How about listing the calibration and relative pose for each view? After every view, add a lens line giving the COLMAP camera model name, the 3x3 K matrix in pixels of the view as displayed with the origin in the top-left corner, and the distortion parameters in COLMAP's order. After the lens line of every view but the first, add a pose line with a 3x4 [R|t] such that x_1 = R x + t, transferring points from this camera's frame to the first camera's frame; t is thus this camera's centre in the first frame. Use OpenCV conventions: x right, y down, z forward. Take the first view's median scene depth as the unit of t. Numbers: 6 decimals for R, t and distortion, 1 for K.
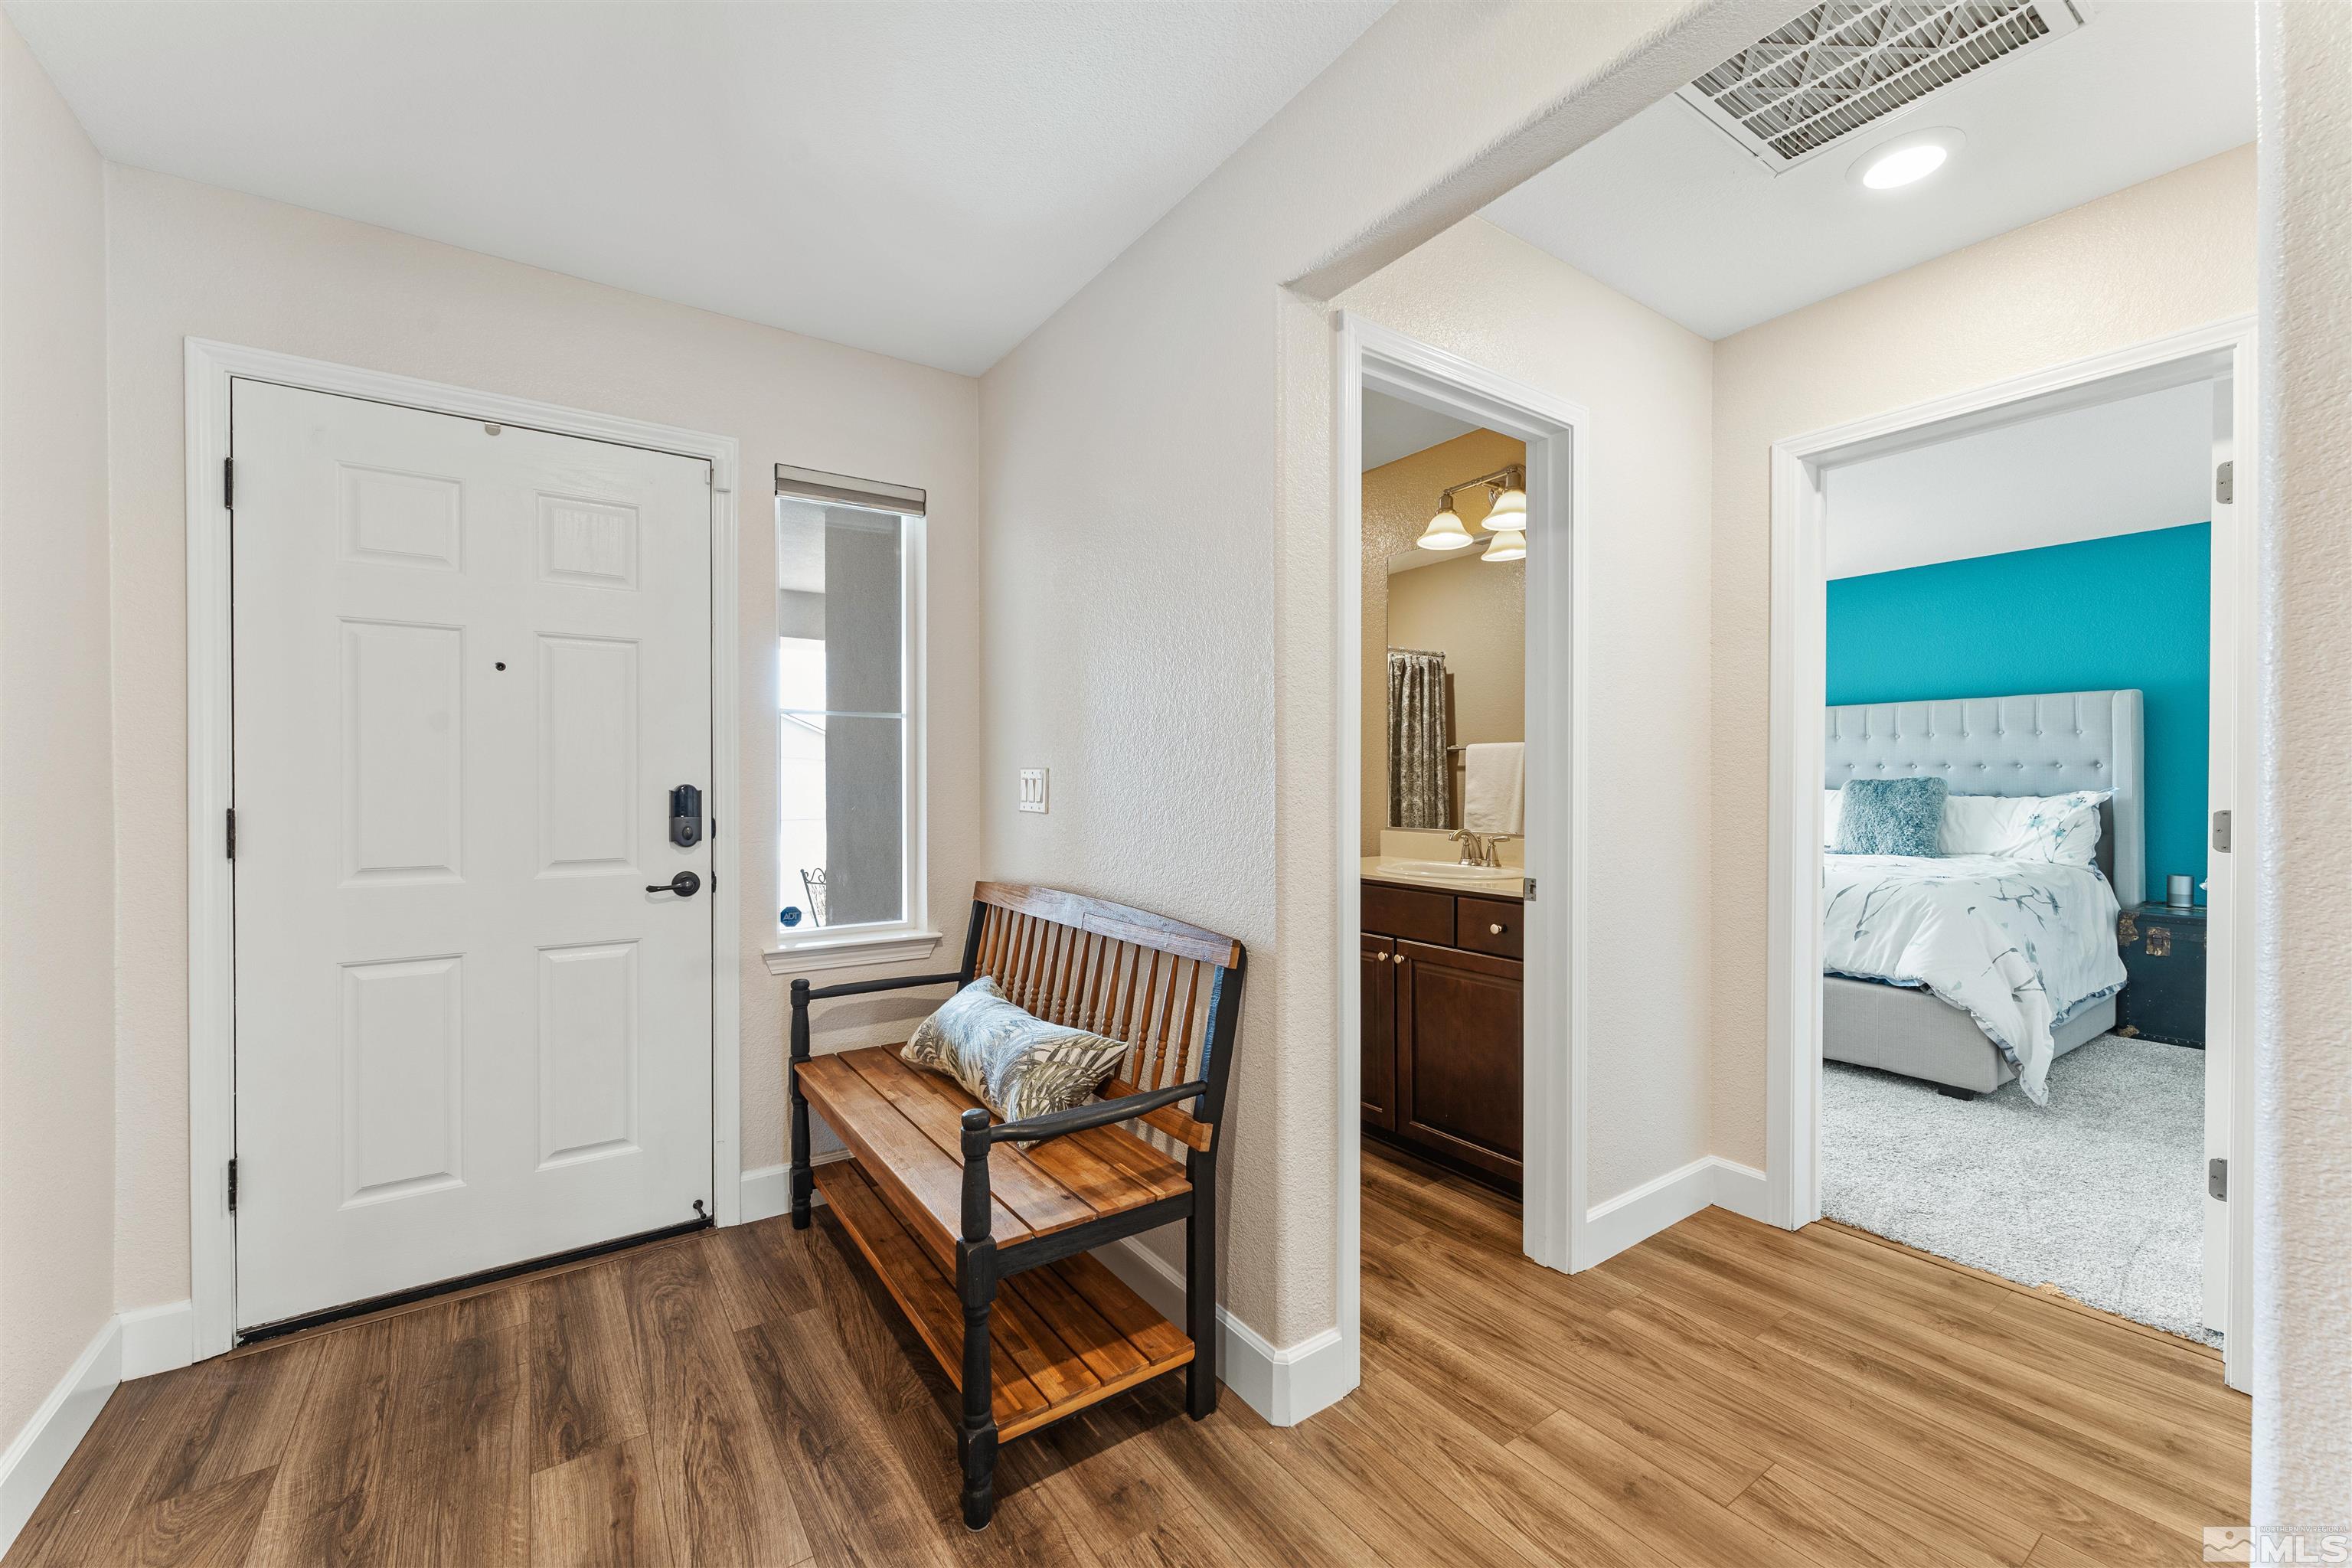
lens RADIAL K [[935.9, 0, 1173.6], [0, 935.9, 786.5], [0, 0, 1]] dist [0.002621, -0.000510]
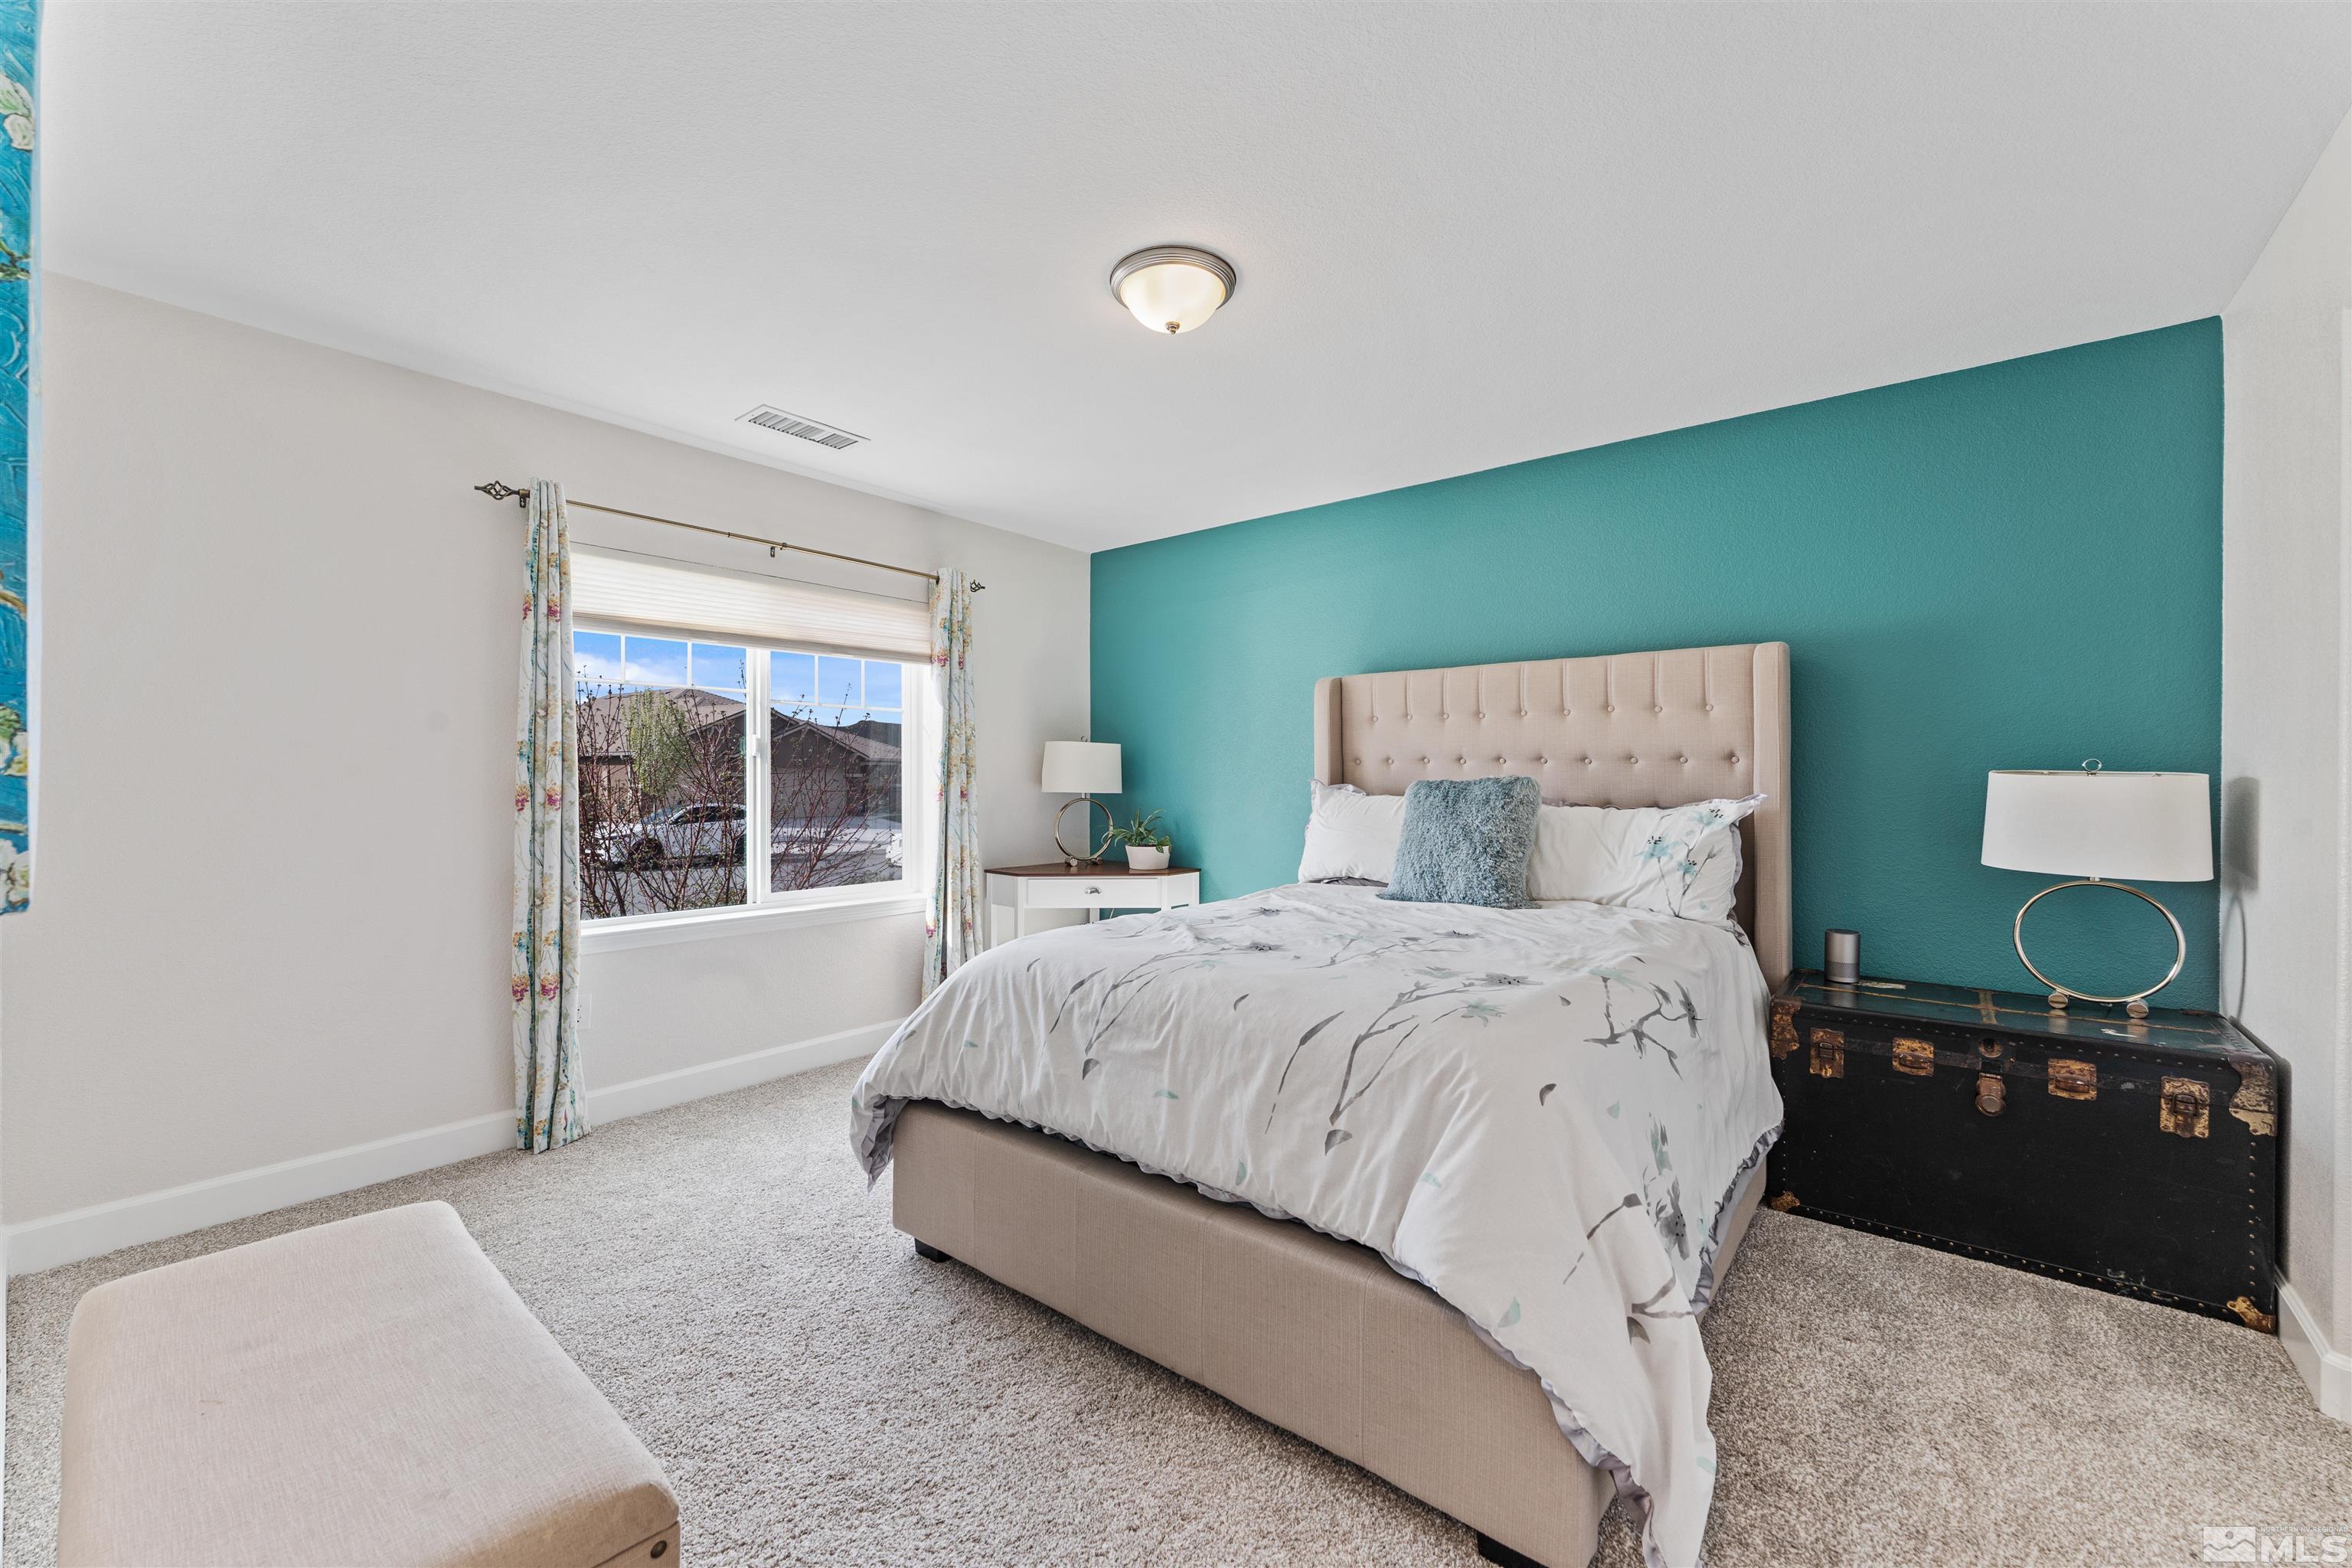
lens RADIAL K [[935.9, 0, 1187.1], [0, 935.9, 779.6], [0, 0, 1]] dist [0.002621, -0.000510]
pose [[0.956970, 0.005577, 0.290134, 0.452057], [-0.003134, 0.999956, -0.008884, -0.001857], [-0.290171, 0.007592, 0.956945, 0.507515]]
